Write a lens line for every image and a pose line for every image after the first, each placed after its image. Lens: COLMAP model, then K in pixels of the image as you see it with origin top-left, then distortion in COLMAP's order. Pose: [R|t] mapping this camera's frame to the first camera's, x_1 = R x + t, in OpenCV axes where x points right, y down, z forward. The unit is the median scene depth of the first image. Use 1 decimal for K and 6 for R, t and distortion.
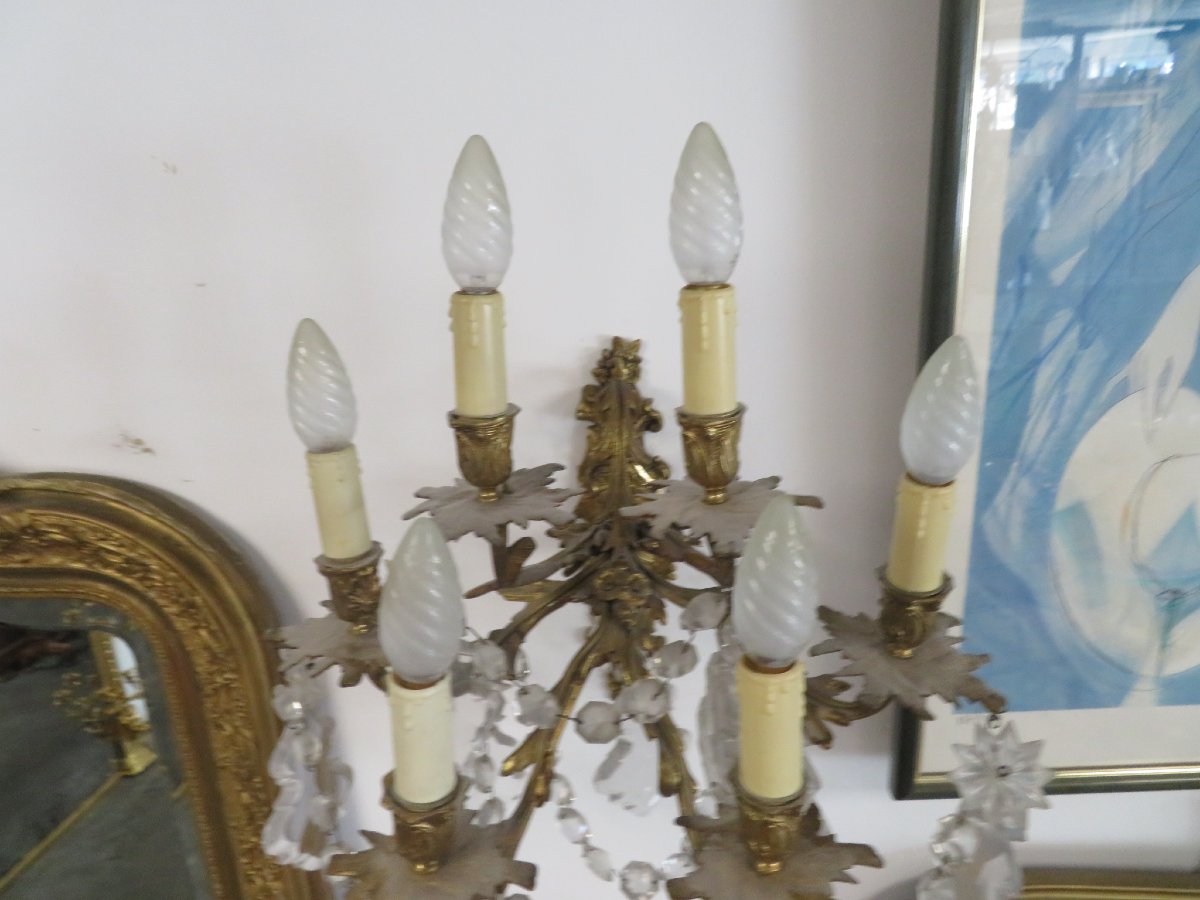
lens RADIAL K [[837.9, 0, 601.7], [0, 837.9, 456.2], [0, 0, 1]] dist [-0.004244, -0.003844]
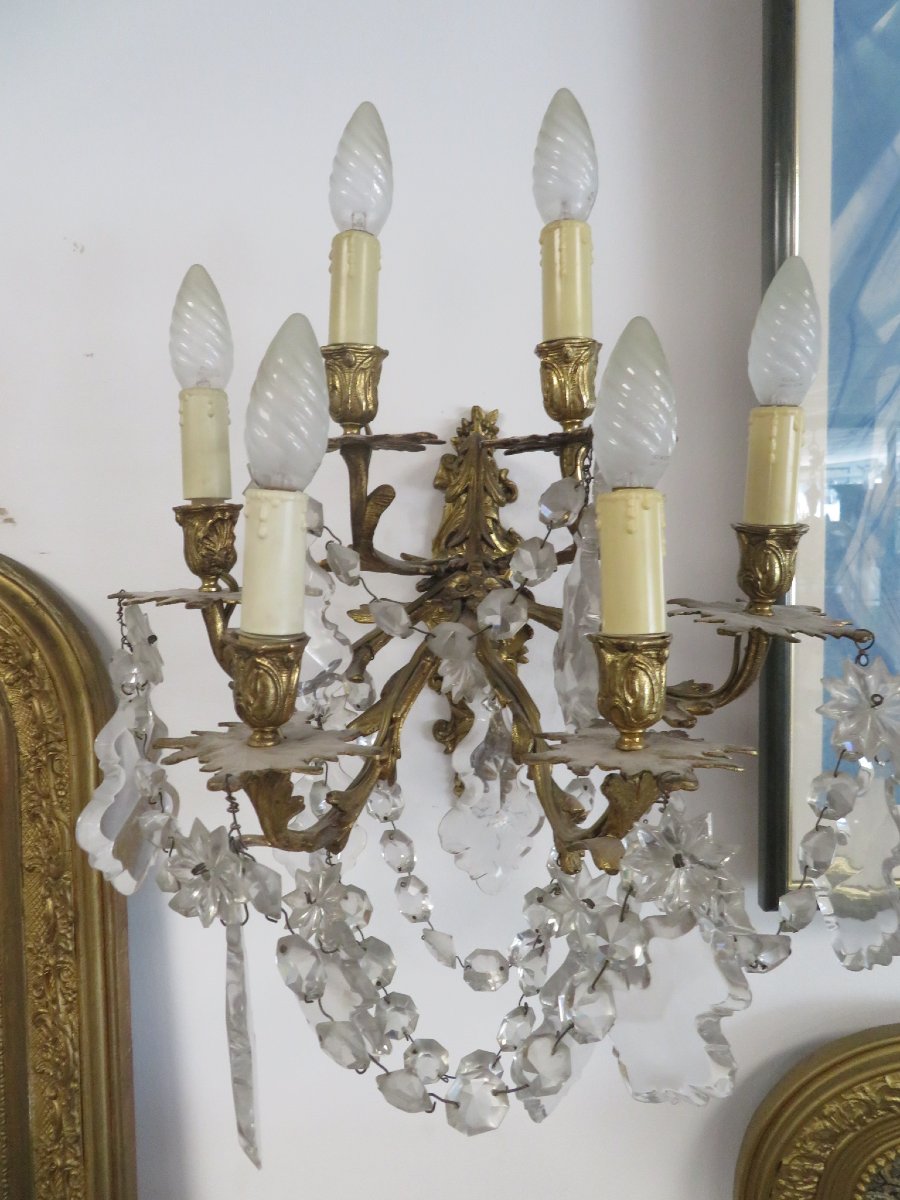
lens RADIAL K [[837.9, 0, 455.3], [0, 837.9, 600.4], [0, 0, 1]] dist [-0.004244, -0.003844]
pose [[0.999358, 0.035334, 0.006000, -0.005542], [-0.032479, 0.963640, -0.265222, 0.375599], [-0.015153, 0.264857, 0.964169, 0.043140]]
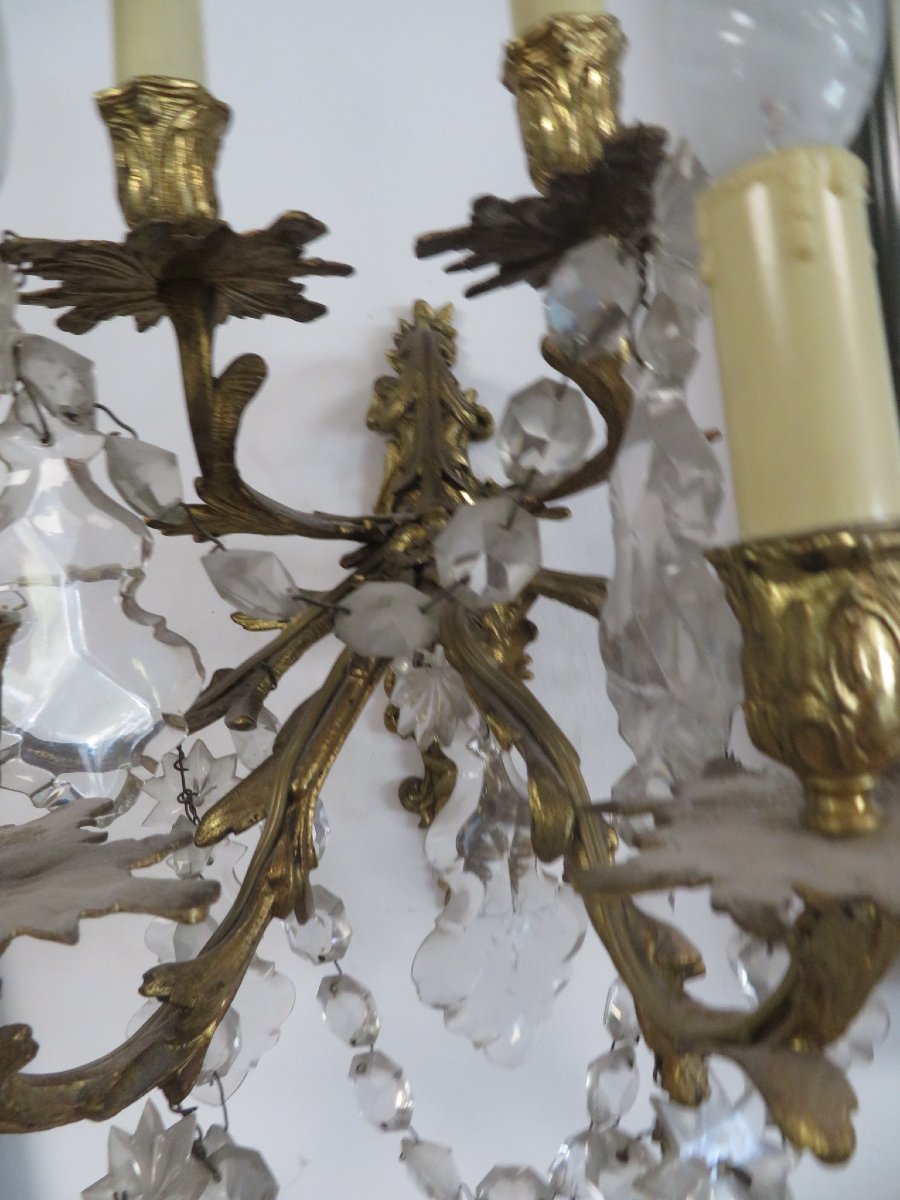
lens RADIAL K [[837.9, 0, 446.6], [0, 837.9, 608.1], [0, 0, 1]] dist [-0.004244, -0.003844]
pose [[0.998417, -0.053682, 0.016780, 0.015286], [0.056240, 0.949764, -0.307873, 0.321760], [0.000590, 0.308330, 0.951279, 0.408664]]
